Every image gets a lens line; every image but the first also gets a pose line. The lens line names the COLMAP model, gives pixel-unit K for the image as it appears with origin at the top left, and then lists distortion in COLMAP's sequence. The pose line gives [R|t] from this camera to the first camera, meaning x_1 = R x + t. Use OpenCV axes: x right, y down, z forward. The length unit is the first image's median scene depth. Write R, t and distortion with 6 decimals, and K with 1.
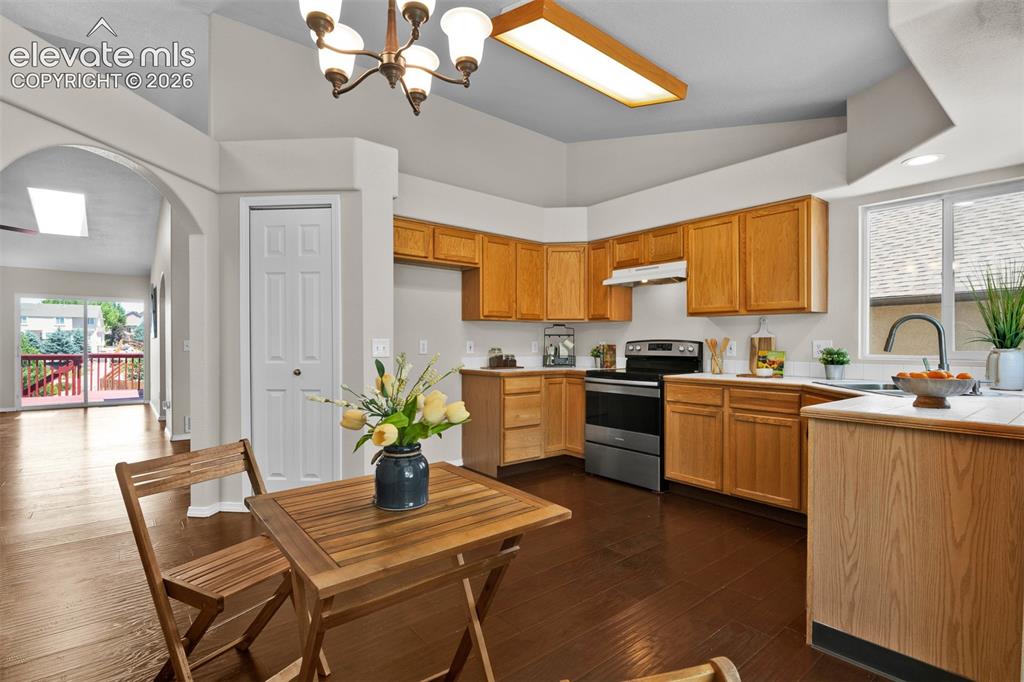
lens RADIAL K [[488.8, 0, 506.3], [0, 488.8, 347.0], [0, 0, 1]] dist [-0.001945, -0.000816]
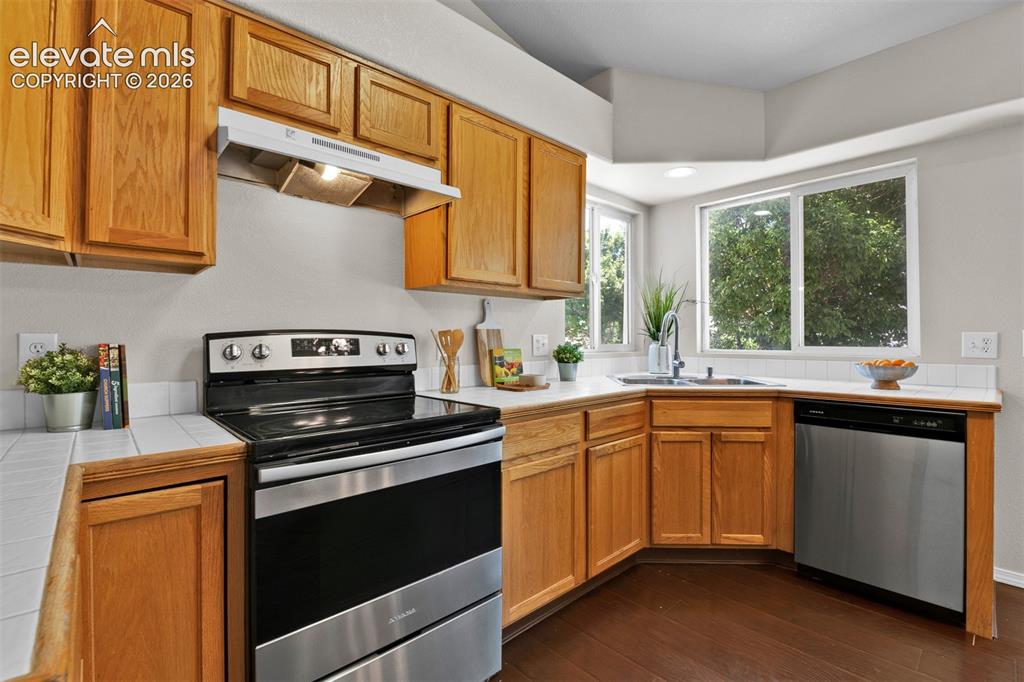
lens RADIAL K [[455.5, 0, 512.7], [0, 455.5, 336.3], [0, 0, 1]] dist [0.001030, -0.000063]
pose [[-0.079471, 0.002028, 0.996835, -0.104389], [0.007124, 0.999974, -0.001467, -0.008802], [-0.996812, 0.006985, -0.079483, 1.034889]]
